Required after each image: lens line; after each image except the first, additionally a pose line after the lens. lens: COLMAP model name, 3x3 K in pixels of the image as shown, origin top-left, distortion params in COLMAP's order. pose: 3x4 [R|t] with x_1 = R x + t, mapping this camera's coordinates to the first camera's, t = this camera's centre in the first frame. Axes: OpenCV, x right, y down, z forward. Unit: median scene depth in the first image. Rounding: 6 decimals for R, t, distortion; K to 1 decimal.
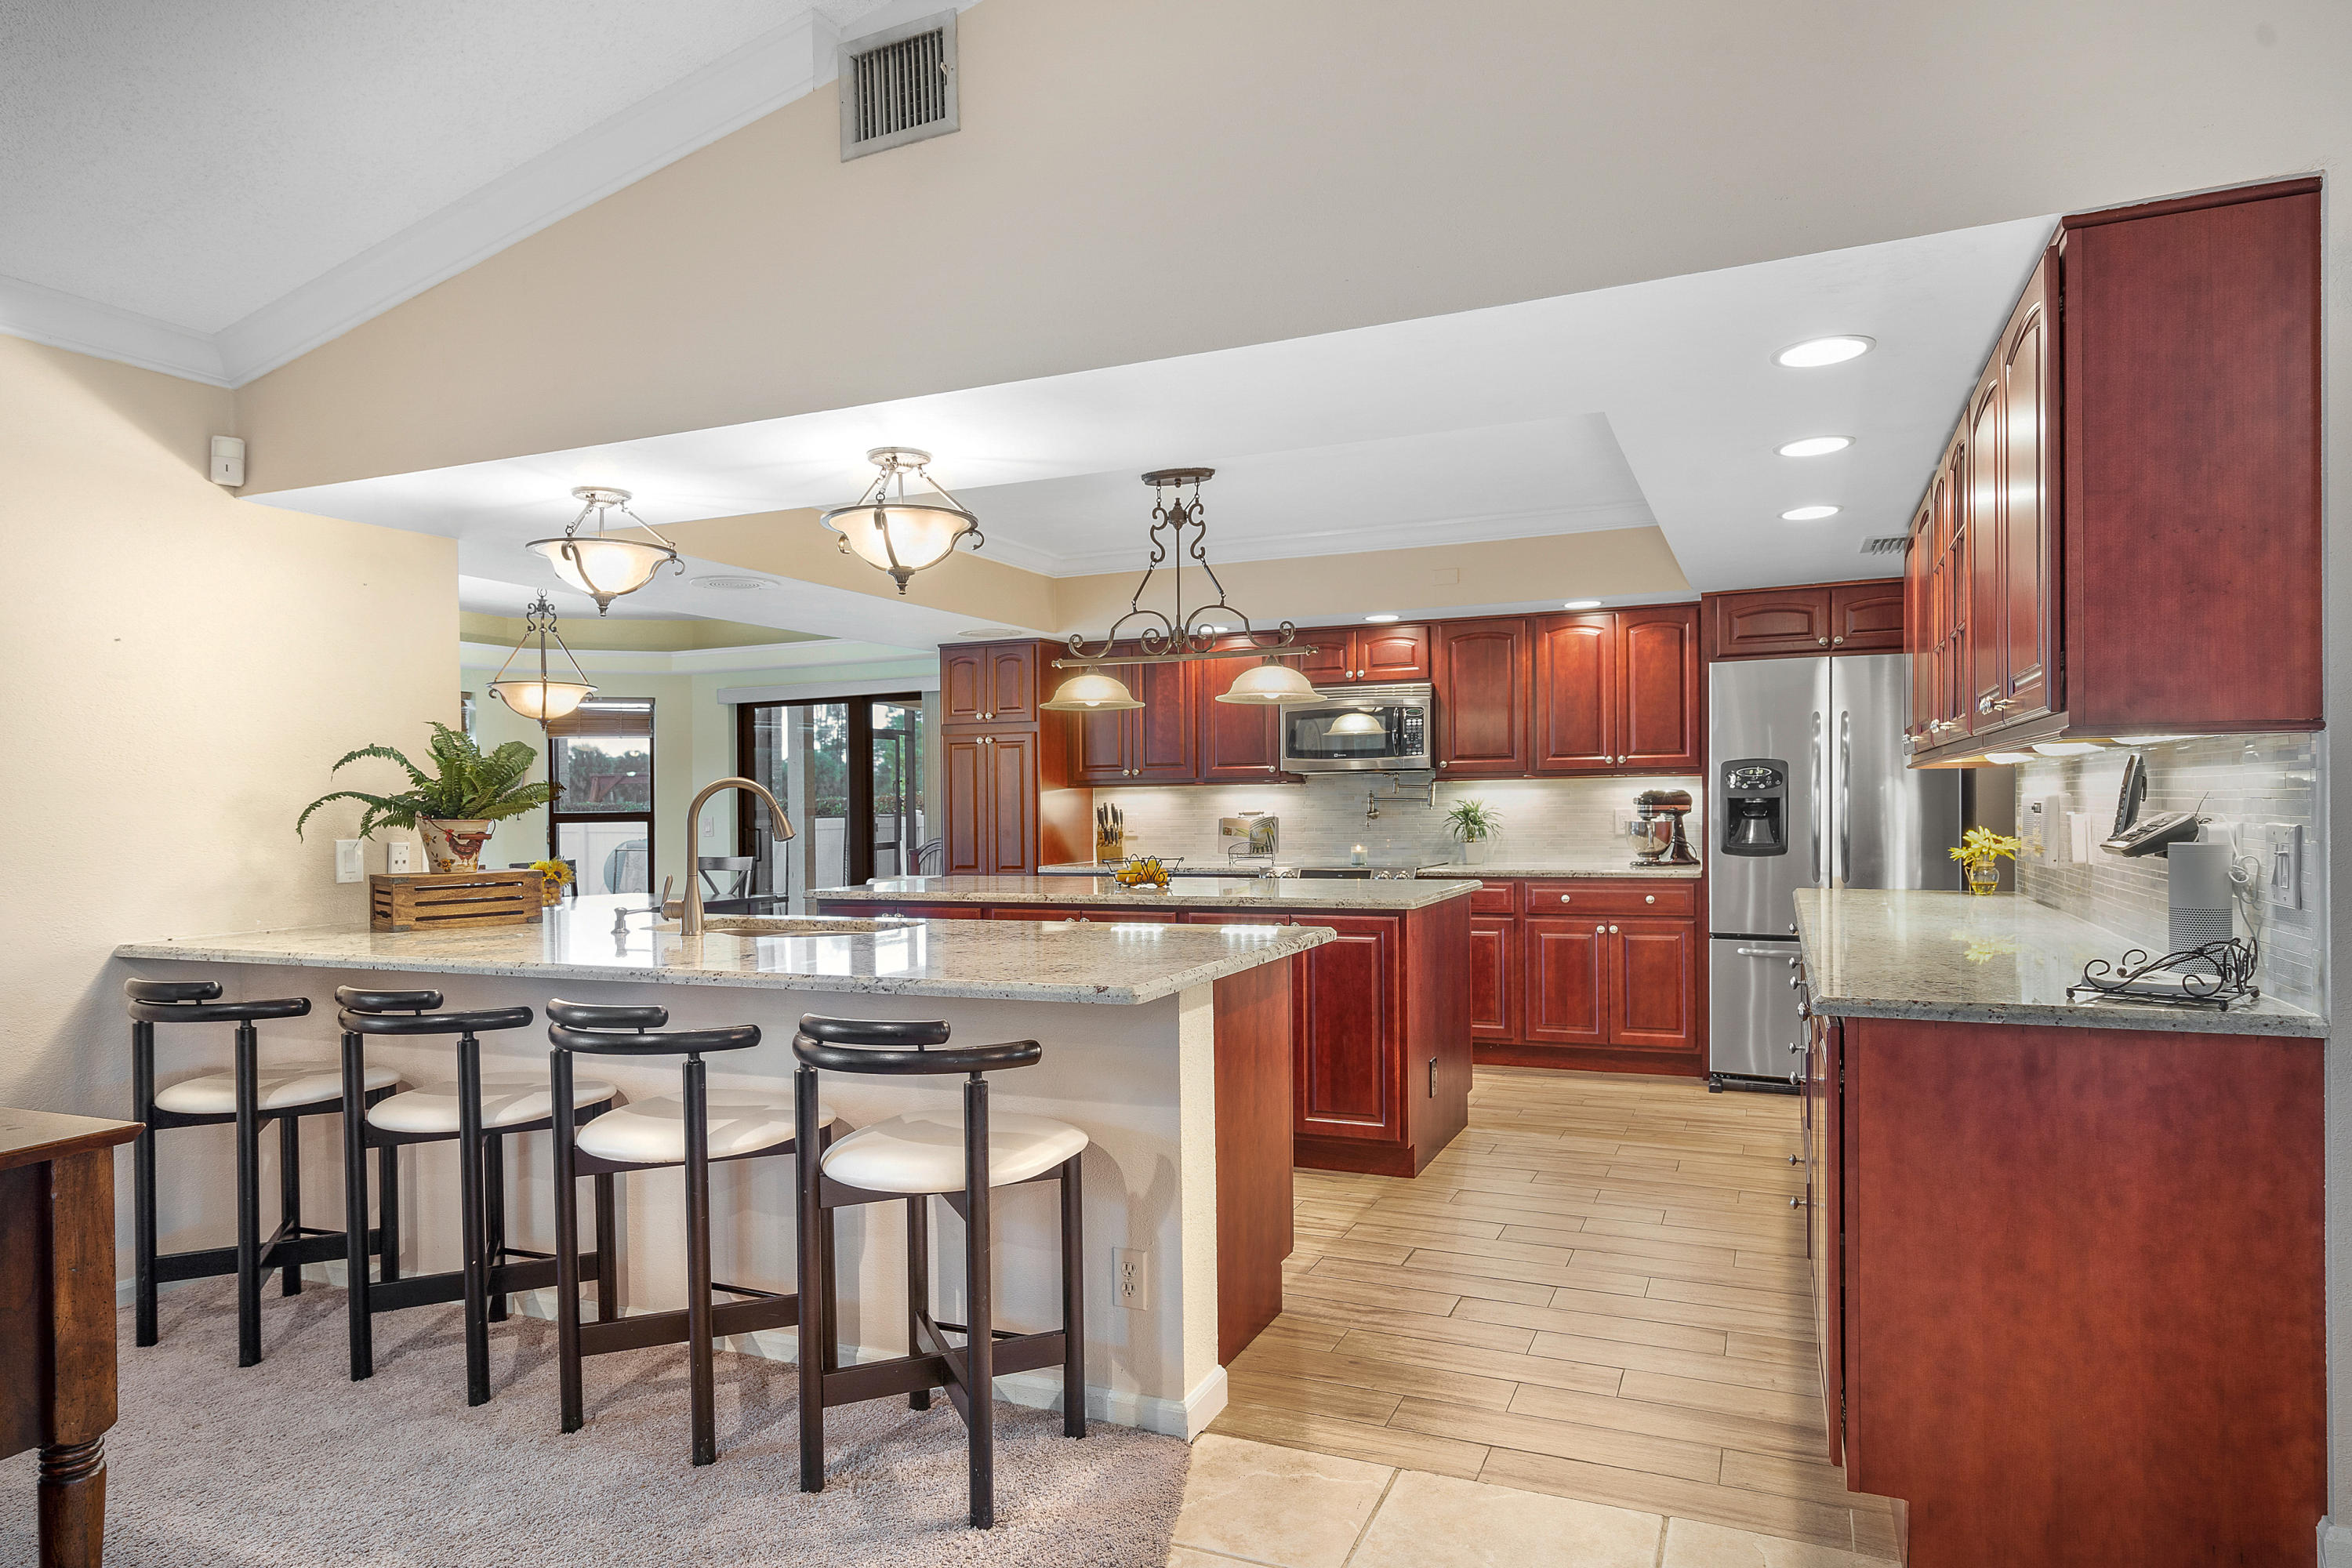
lens RADIAL K [[1359.2, 0, 1138.9], [0, 1359.2, 828.5], [0, 0, 1]] dist [-0.000816, 0.000548]
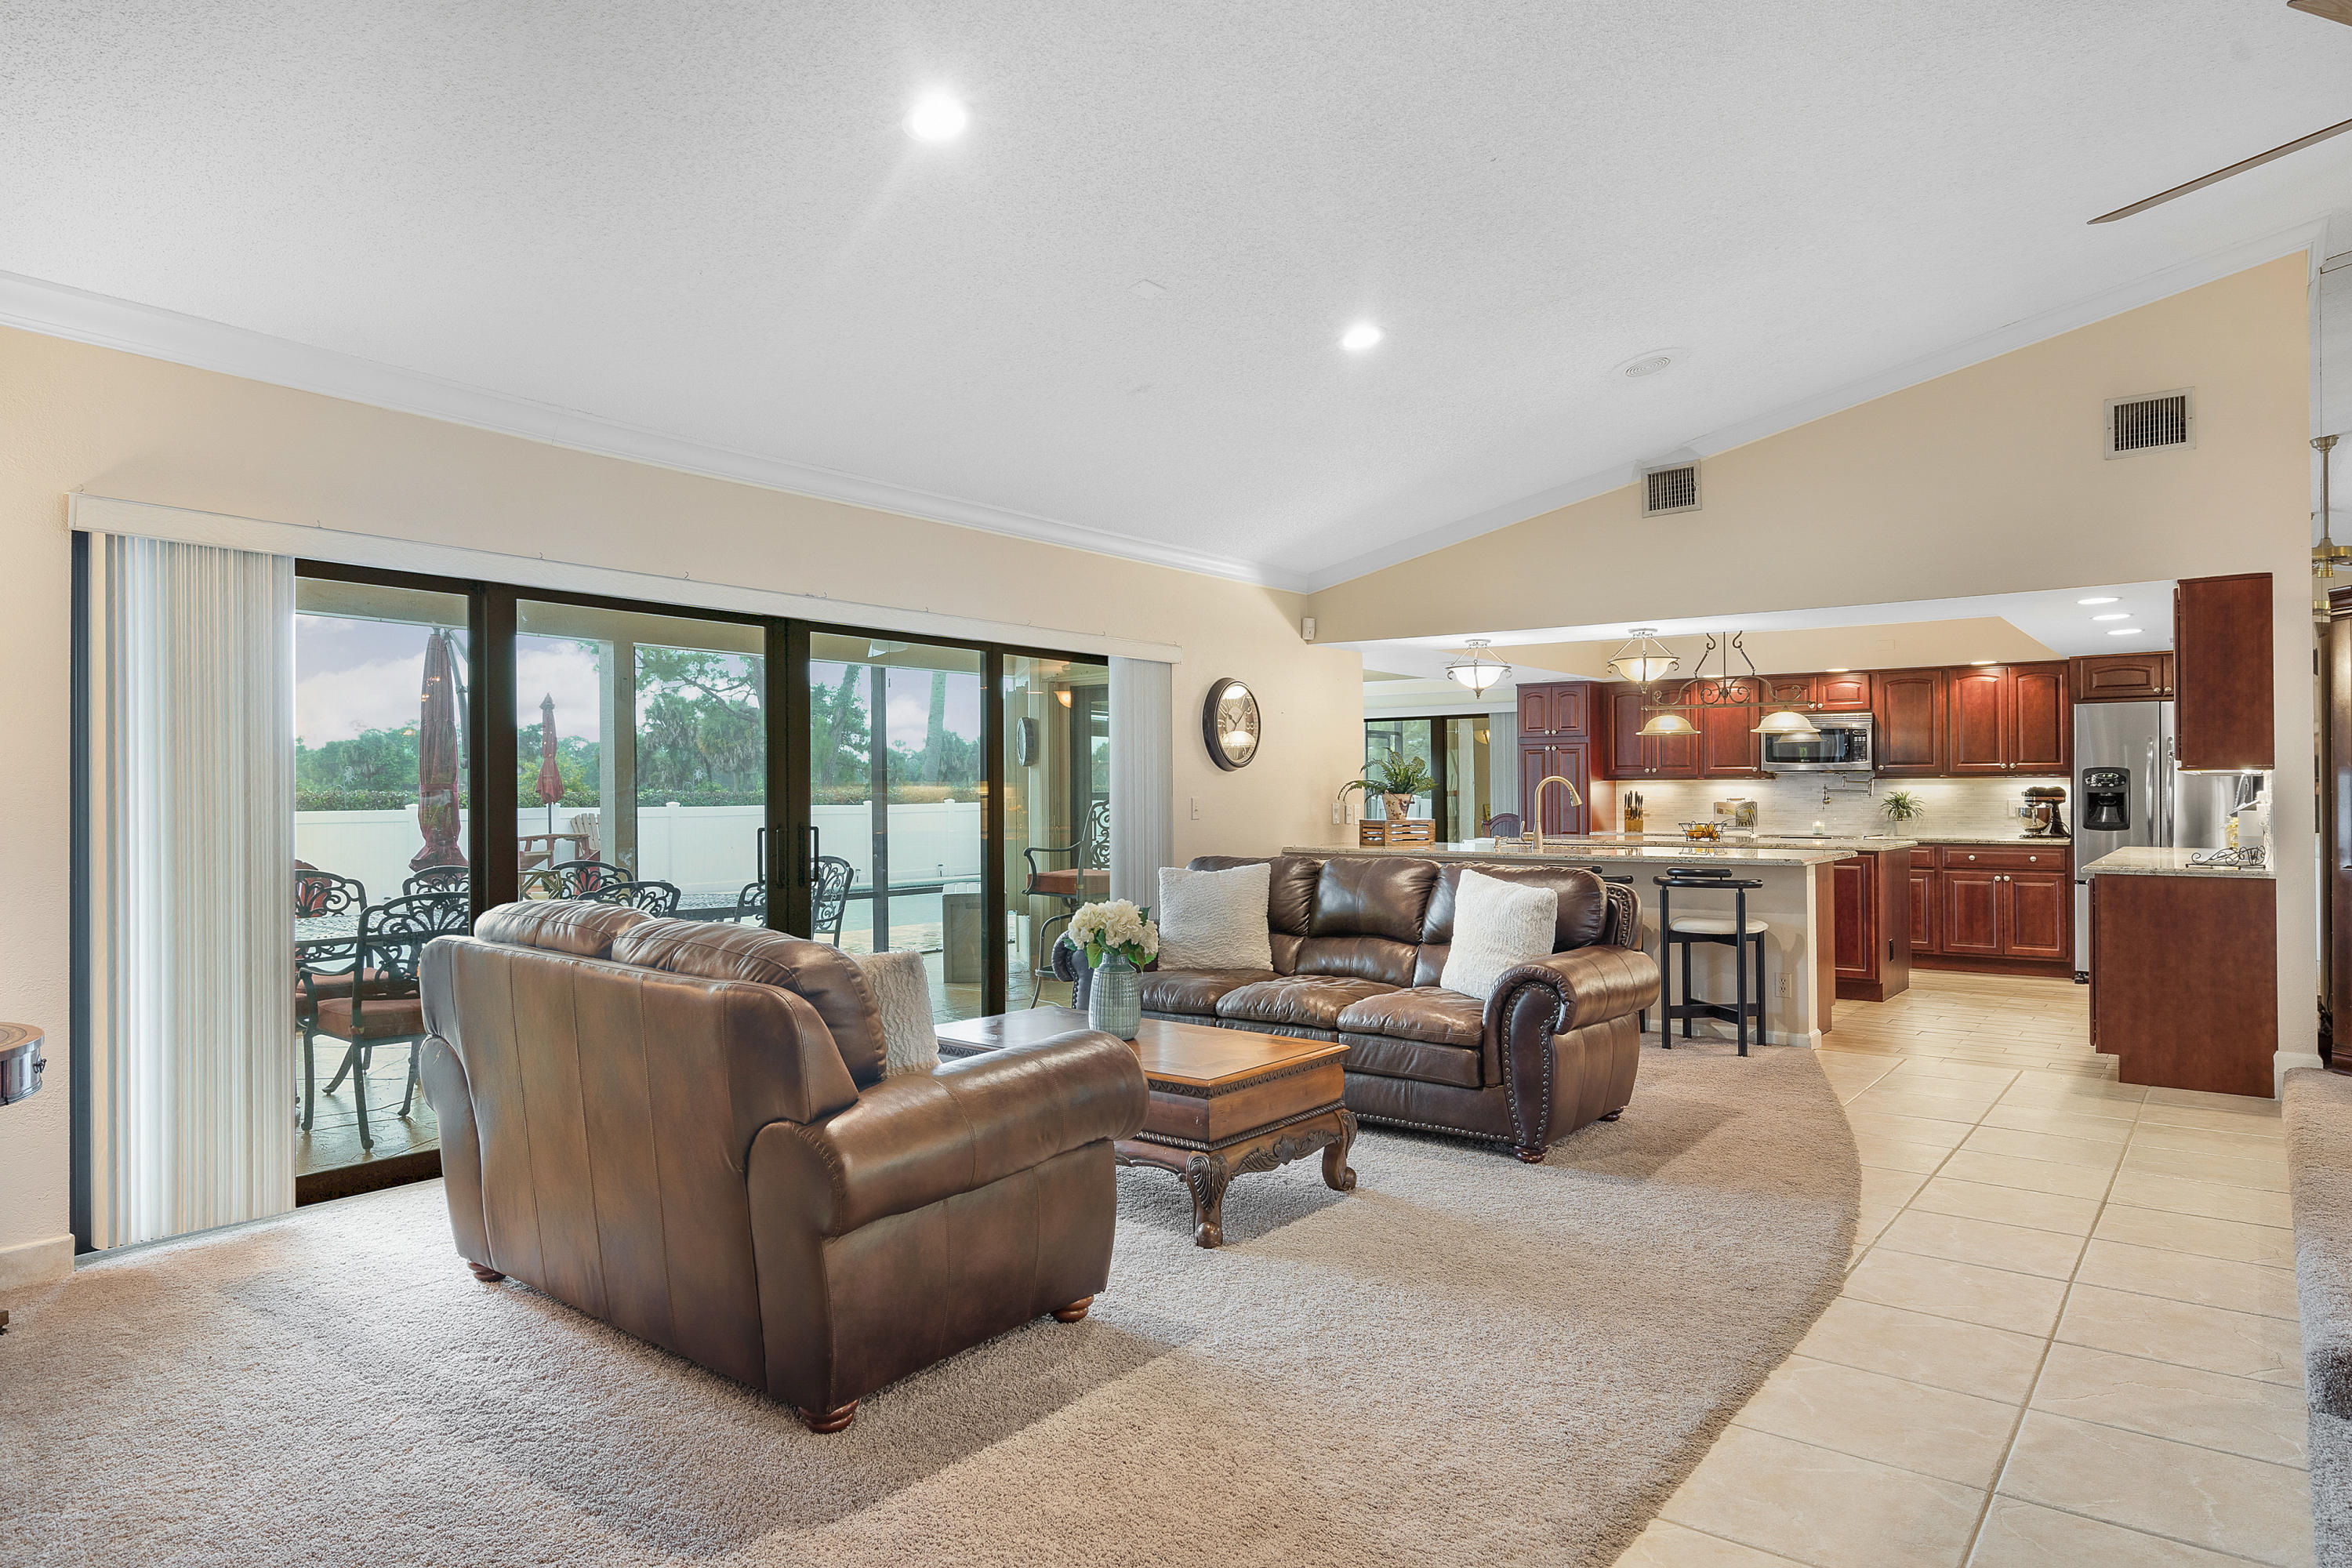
lens RADIAL K [[1442.9, 0, 1163.9], [0, 1442.9, 764.2], [0, 0, 1]] dist [0.001776, -0.002694]
pose [[0.980040, 0.009297, -0.198583, -0.246826], [-0.016598, 0.999245, -0.035132, 0.018760], [0.198106, 0.037727, 0.979454, -0.747289]]
